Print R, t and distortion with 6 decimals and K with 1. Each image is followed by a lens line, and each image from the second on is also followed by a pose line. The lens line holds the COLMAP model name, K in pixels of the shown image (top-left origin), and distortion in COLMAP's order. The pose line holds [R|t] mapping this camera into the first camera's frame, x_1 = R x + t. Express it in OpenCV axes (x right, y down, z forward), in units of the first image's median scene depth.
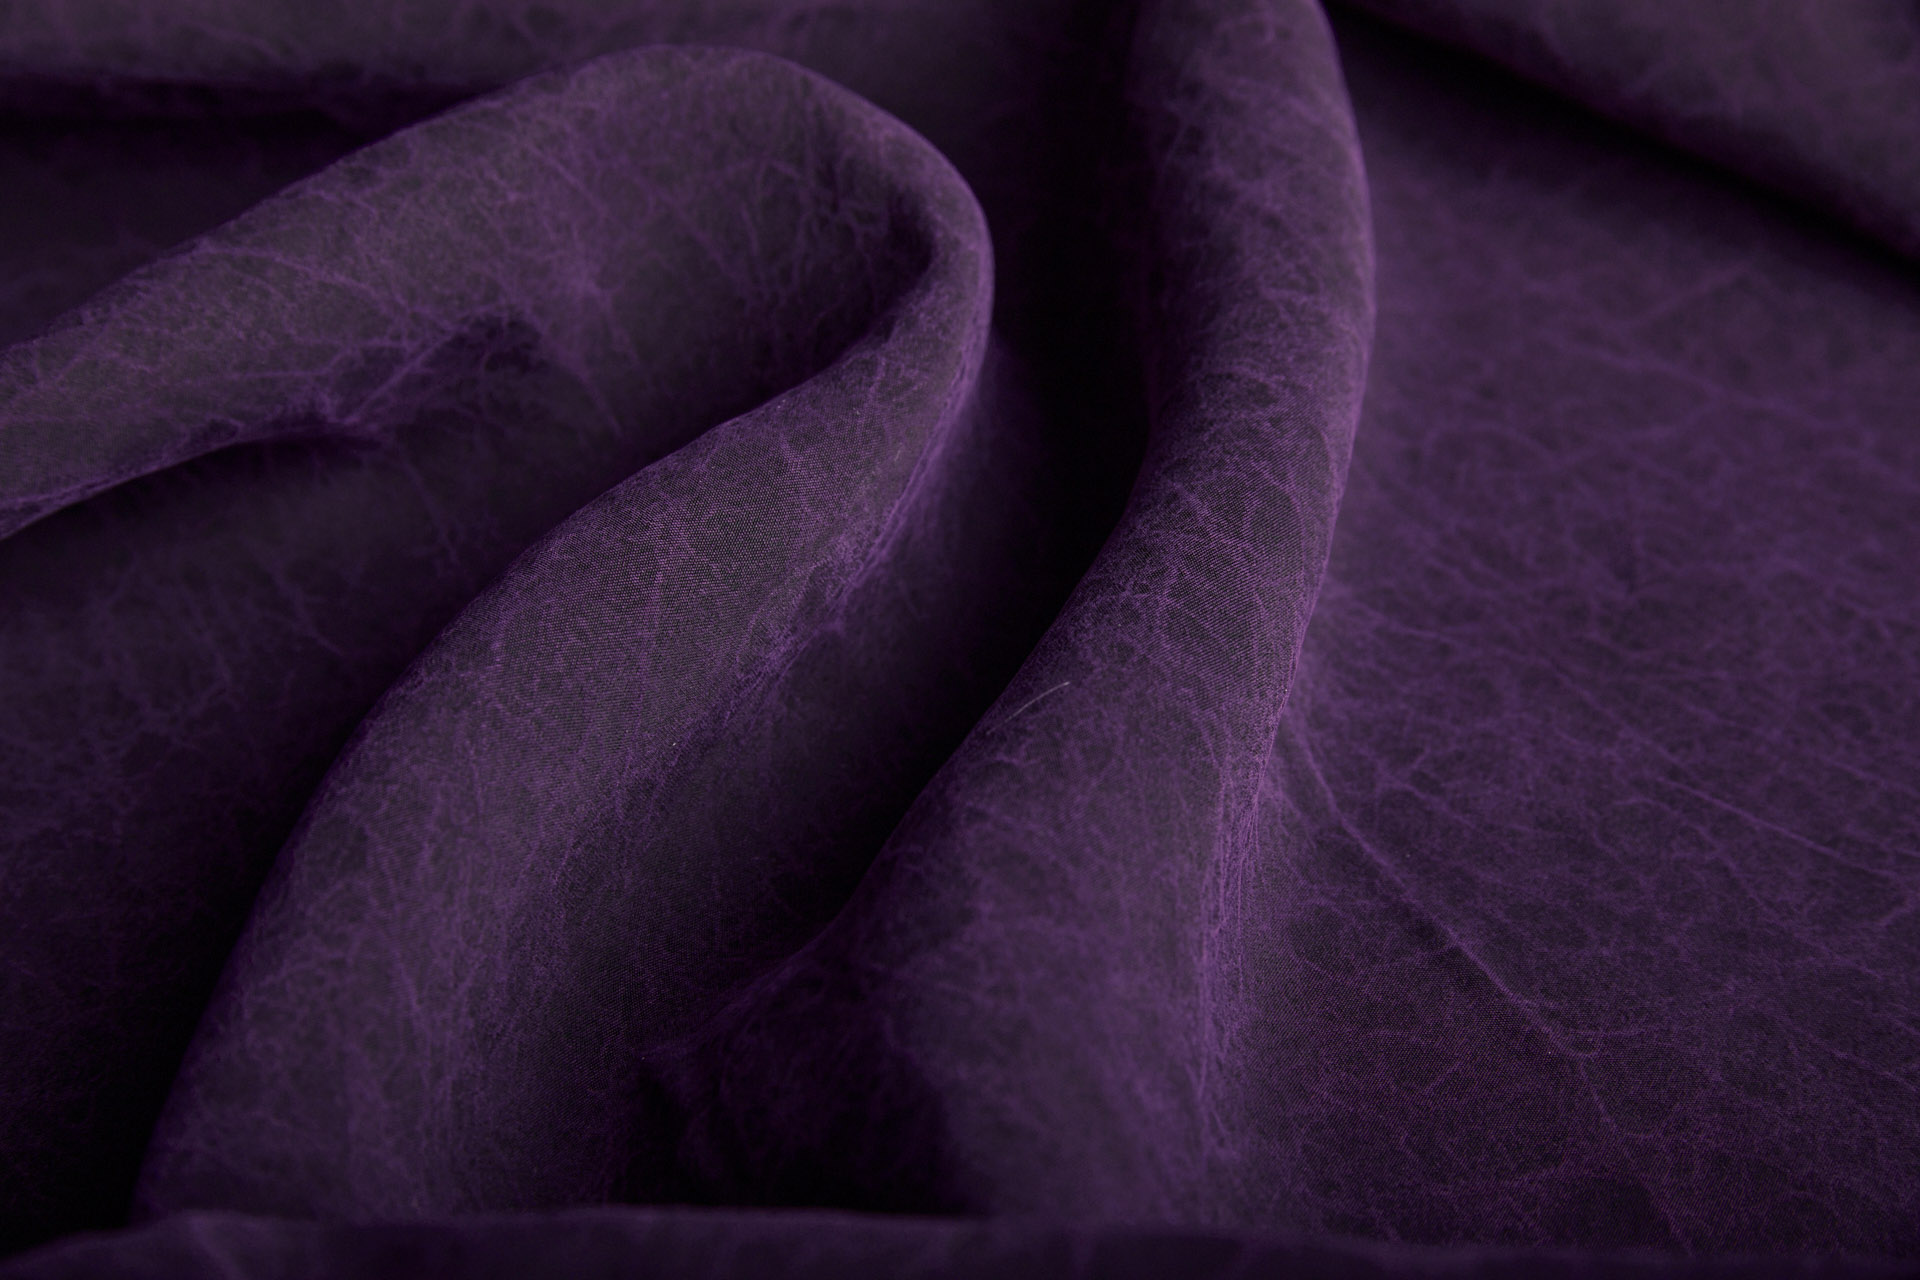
lens RADIAL K [[4677.3, 0, 960.0], [0, 4677.3, 640.0], [0, 0, 1]] dist [-0.328699, -0.106594]
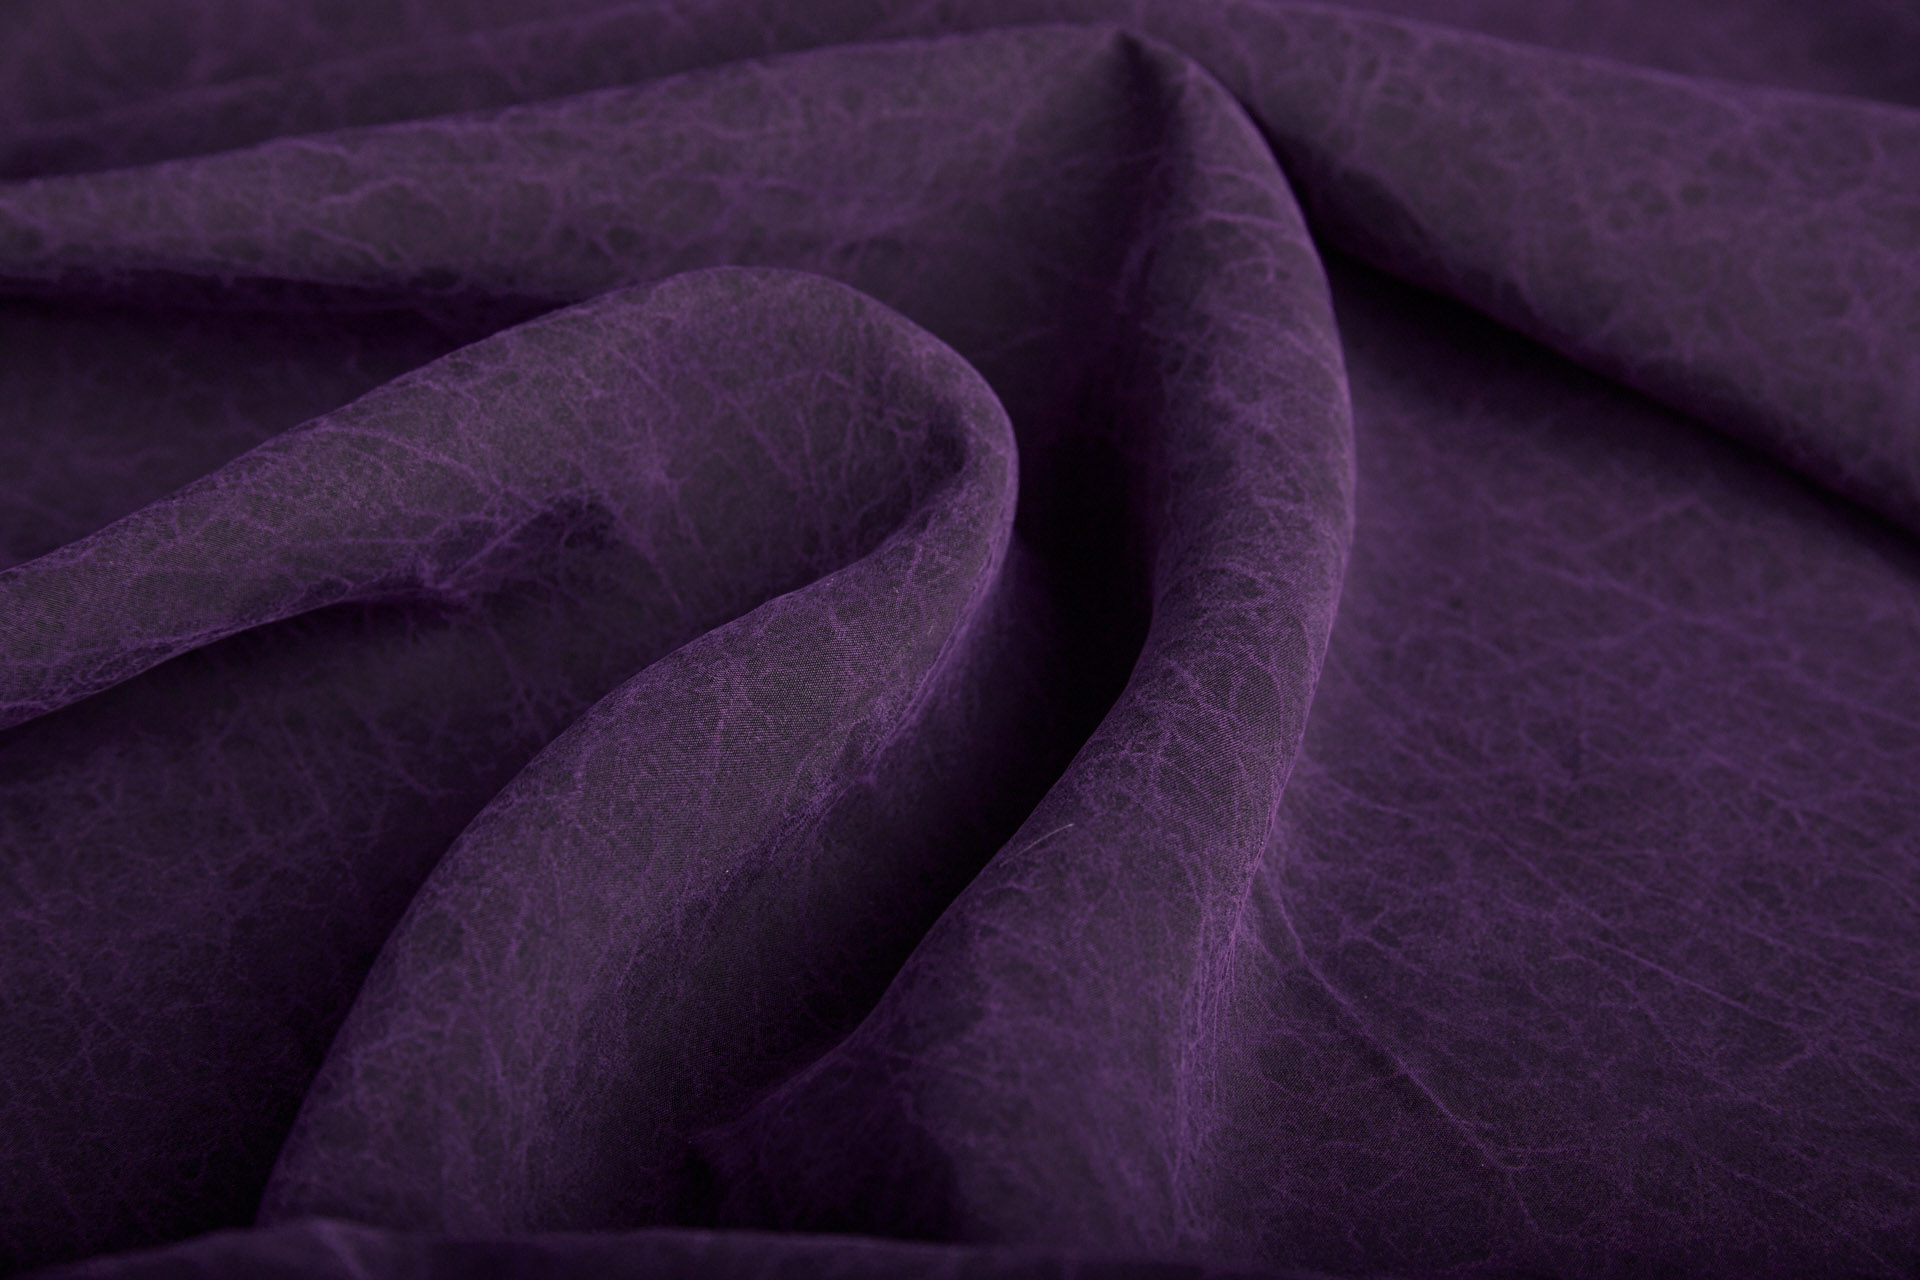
lens RADIAL K [[4815.9, 0, 960.0], [0, 4815.9, 640.0], [0, 0, 1]] dist [-0.248959, -0.253959]
pose [[0.999409, 0.034302, -0.002124, -0.003263], [-0.034368, 0.997702, -0.058384, 0.030973], [0.000116, 0.058422, 0.998292, -0.172035]]
